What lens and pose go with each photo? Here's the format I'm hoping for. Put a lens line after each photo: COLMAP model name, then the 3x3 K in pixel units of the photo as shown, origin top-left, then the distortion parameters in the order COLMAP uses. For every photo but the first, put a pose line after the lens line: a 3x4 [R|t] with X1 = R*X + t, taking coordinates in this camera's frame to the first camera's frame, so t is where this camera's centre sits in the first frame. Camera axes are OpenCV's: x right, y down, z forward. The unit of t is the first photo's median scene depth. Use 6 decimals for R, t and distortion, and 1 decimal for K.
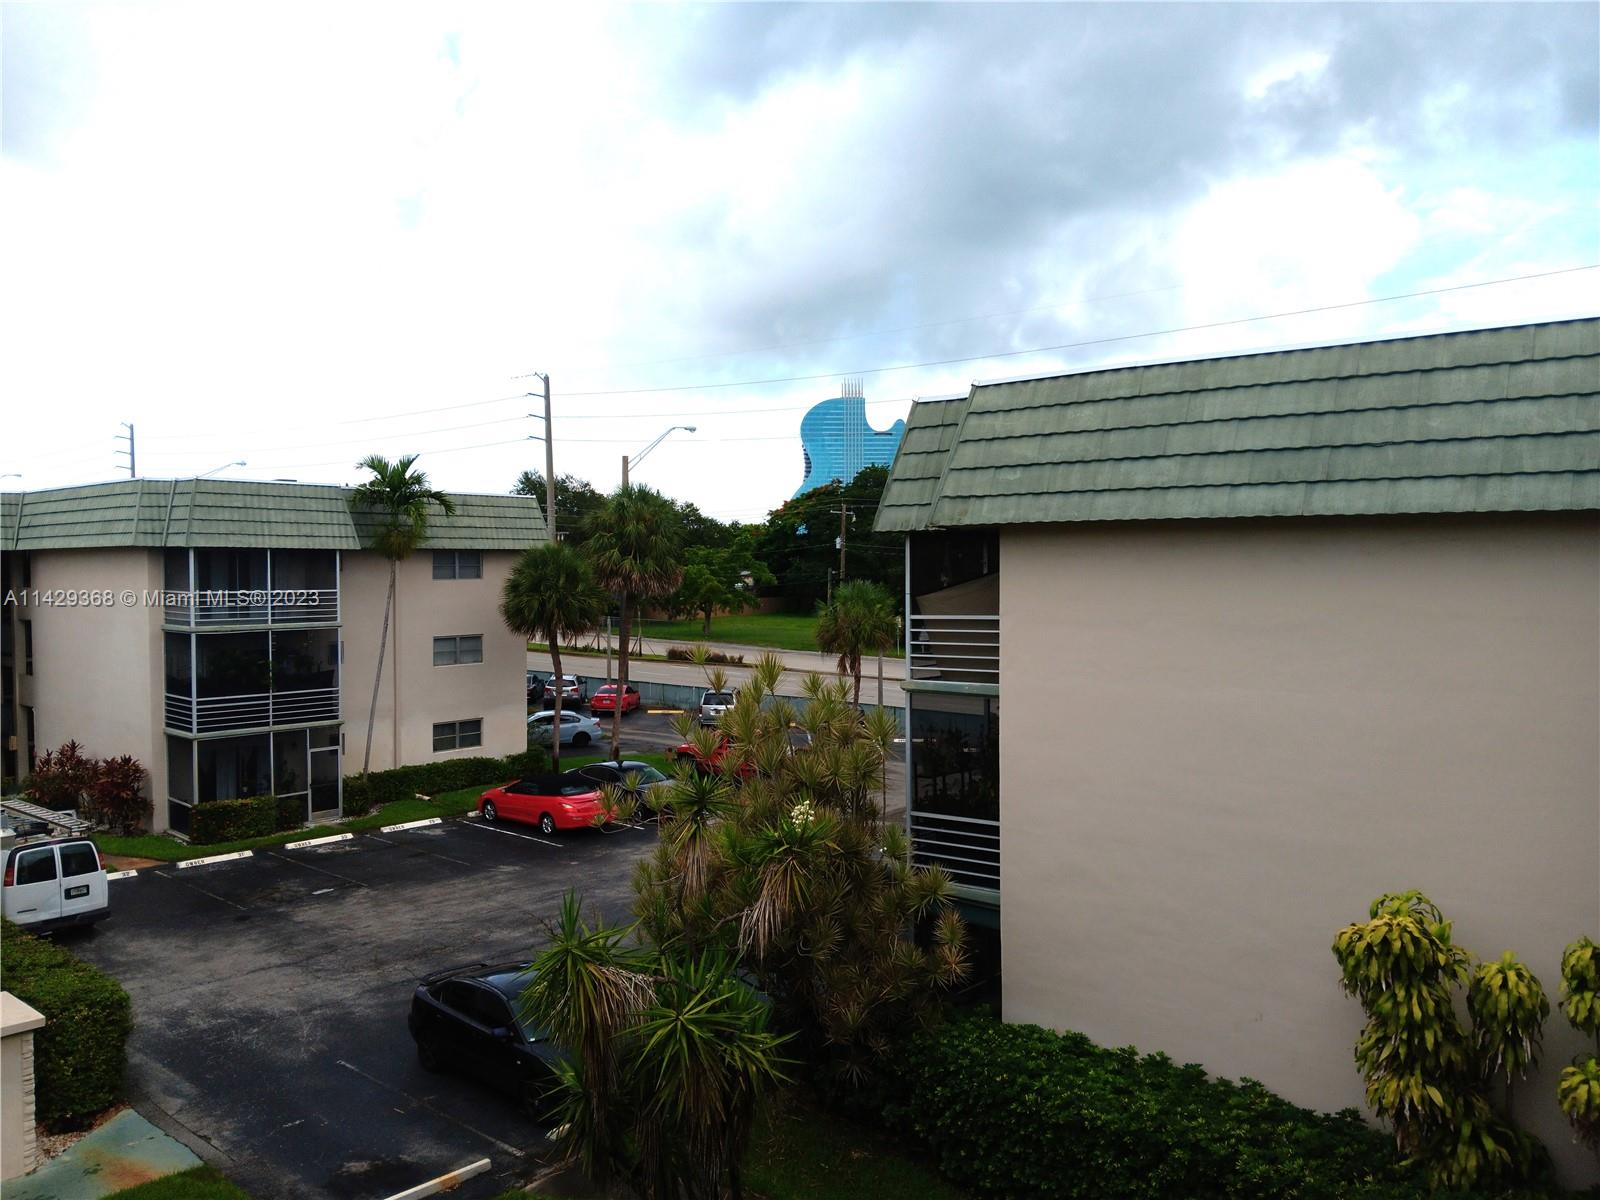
lens RADIAL K [[1239.5, 0, 809.6], [0, 1239.5, 604.8], [0, 0, 1]] dist [0.057807, -0.125344]
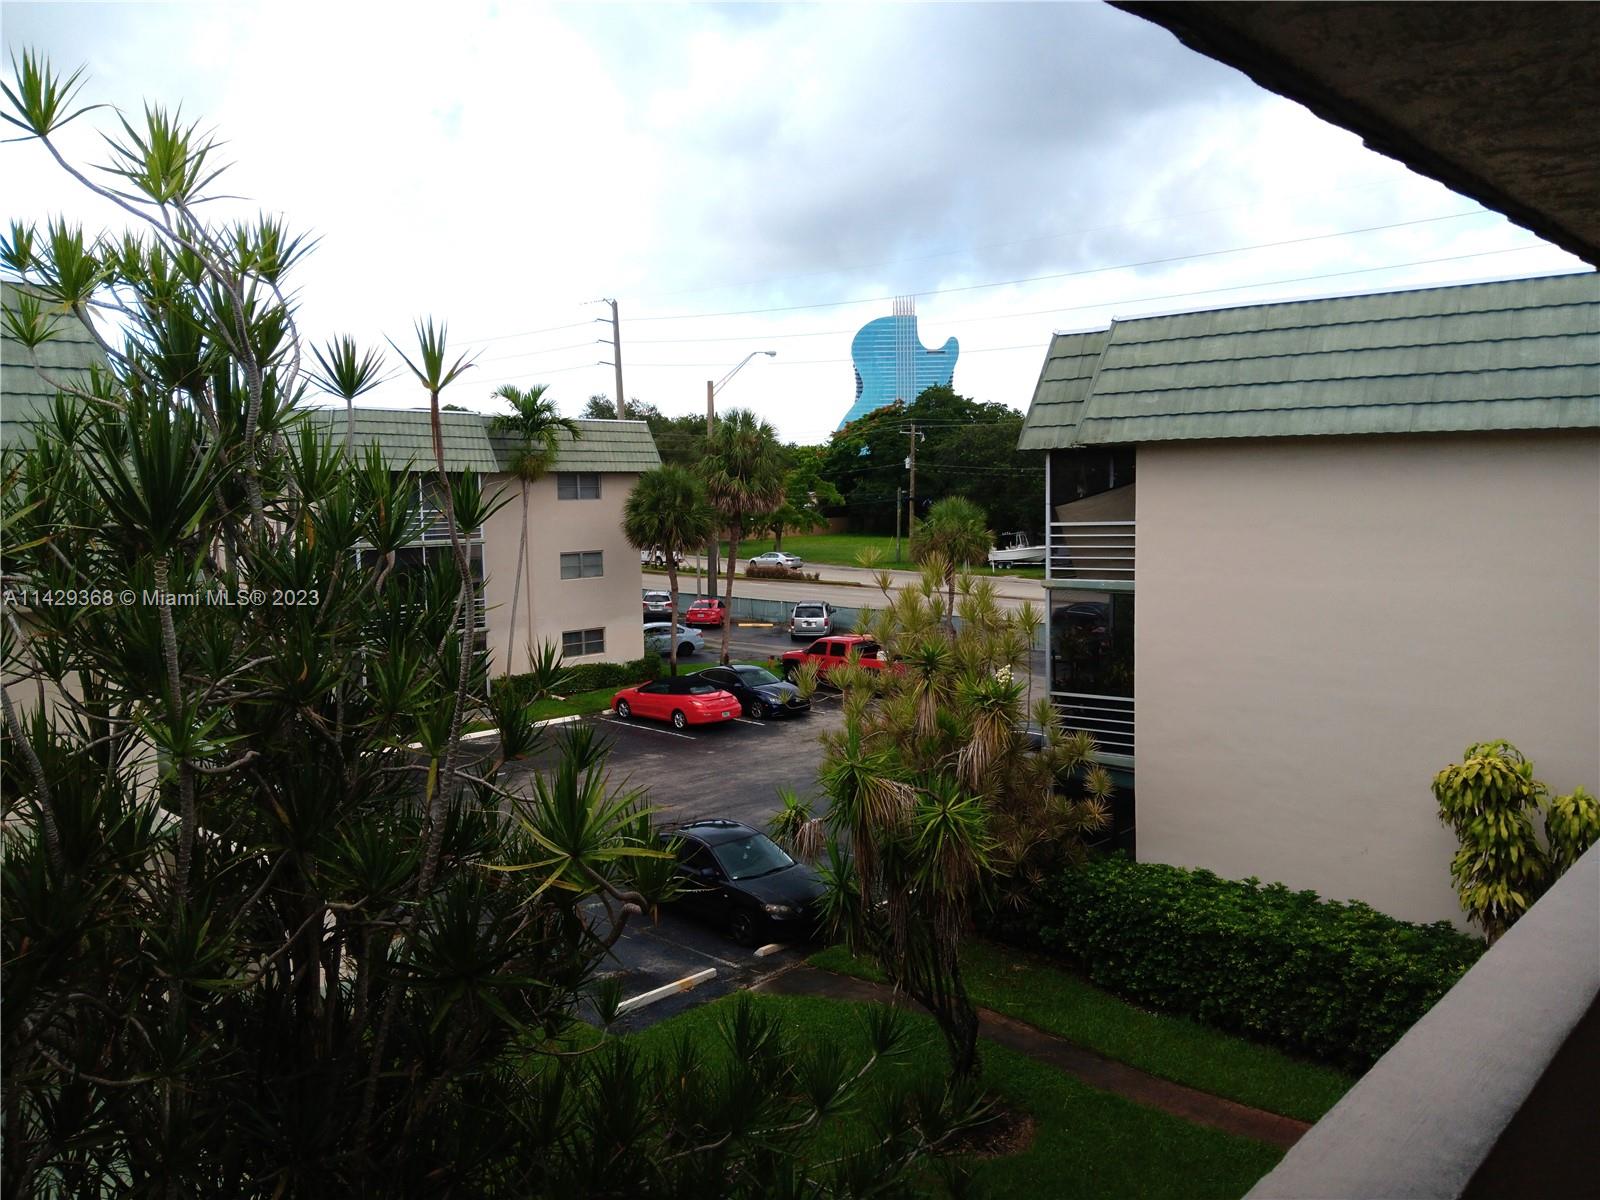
lens RADIAL K [[1239.5, 0, 795.6], [0, 1239.5, 588.8], [0, 0, 1]] dist [0.057807, -0.125344]
pose [[0.998805, -0.004491, -0.048661, -0.122664], [0.006911, 0.998742, 0.049667, 0.013534], [0.048377, -0.049944, 0.997580, -0.205021]]
